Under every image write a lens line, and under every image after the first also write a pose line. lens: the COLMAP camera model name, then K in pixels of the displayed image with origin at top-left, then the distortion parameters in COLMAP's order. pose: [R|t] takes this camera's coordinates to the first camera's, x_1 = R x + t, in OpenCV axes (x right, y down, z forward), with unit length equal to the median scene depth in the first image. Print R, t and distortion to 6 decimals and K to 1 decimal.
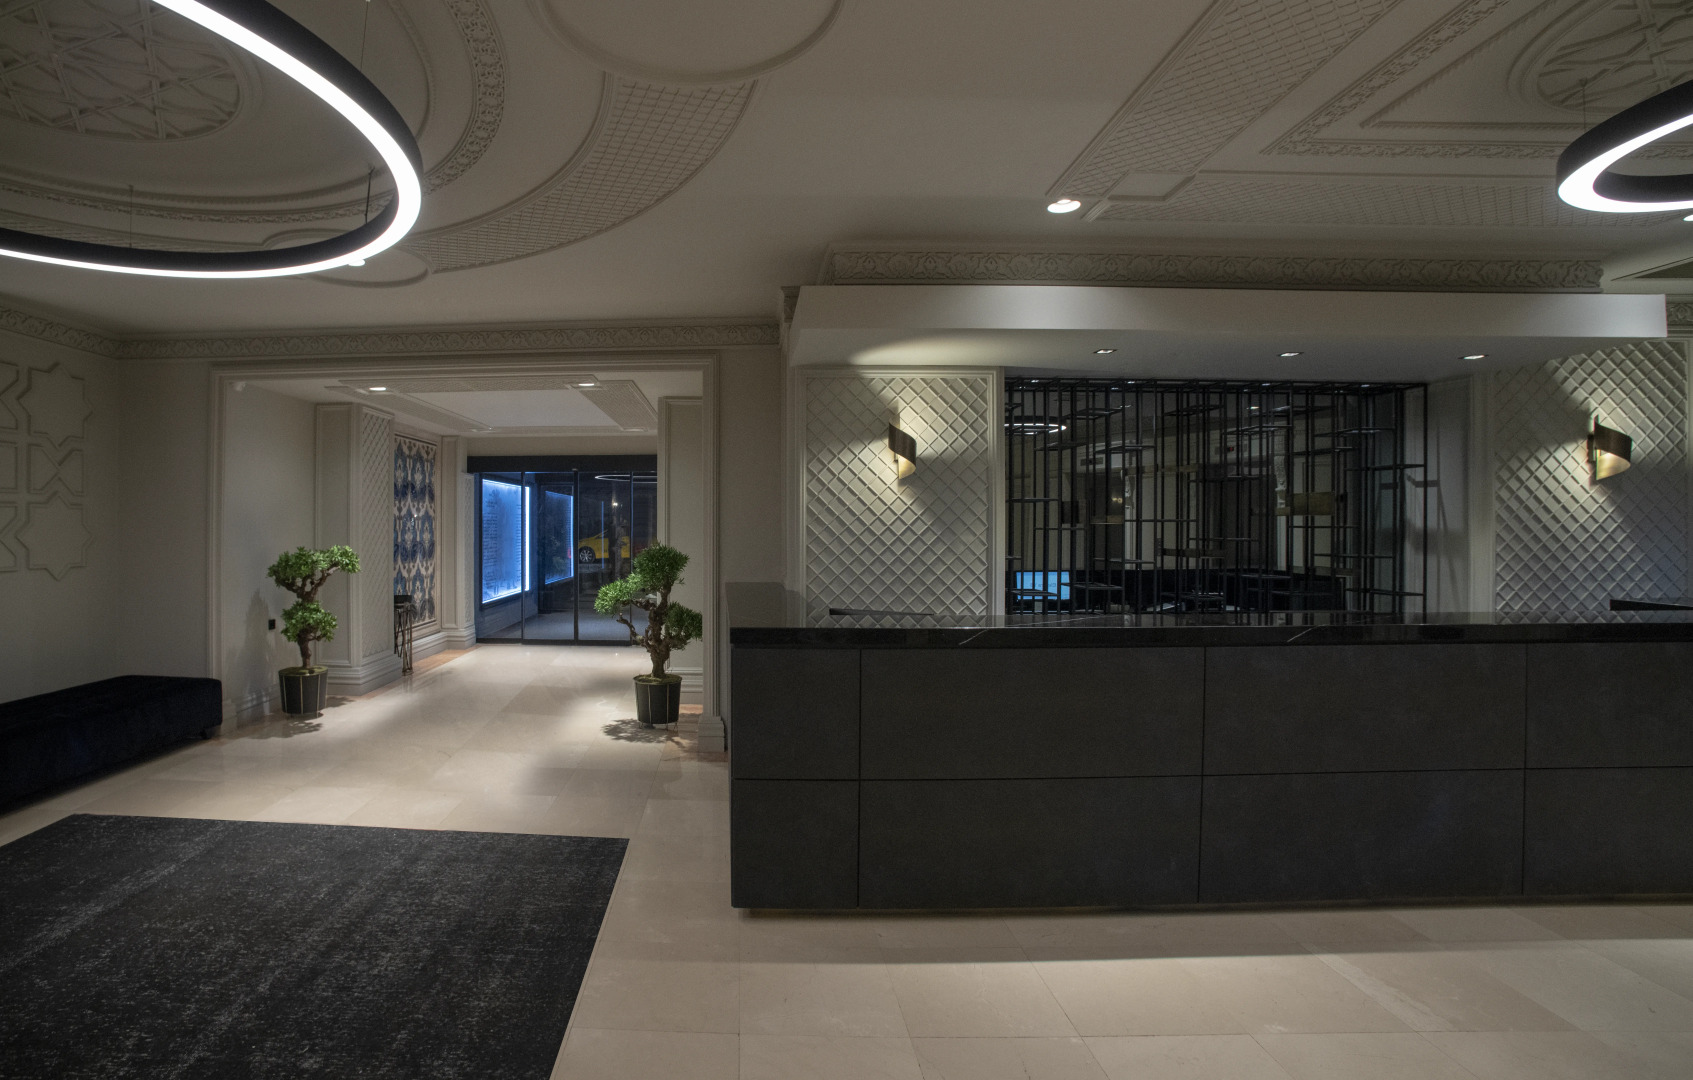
lens RADIAL K [[786.2, 0, 849.1], [0, 786.2, 525.5], [0, 0, 1]] dist [-0.054801, 0.005422]
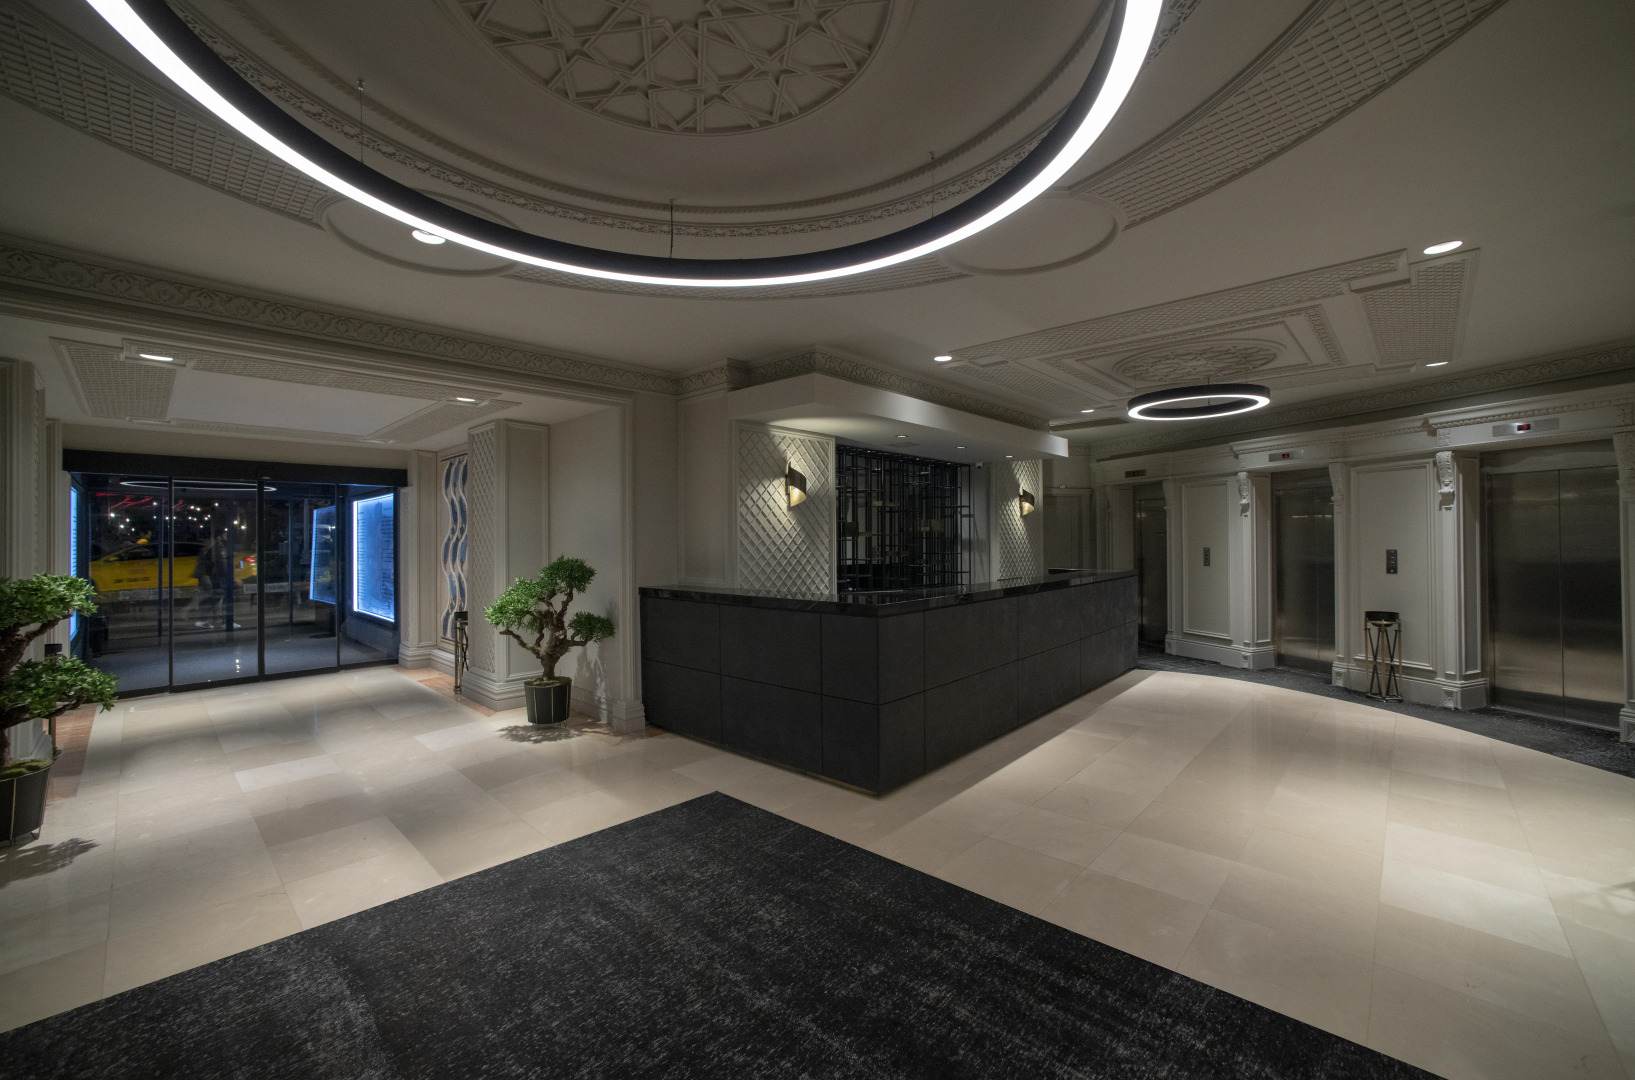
lens RADIAL K [[638.6, 0, 816.4], [0, 638.6, 535.1], [0, 0, 1]] dist [0.000948, -0.000015]
pose [[0.686196, -0.002415, 0.727413, -0.754343], [0.001161, 0.999997, 0.002225, -0.009430], [-0.727416, -0.000682, 0.686196, 0.158111]]
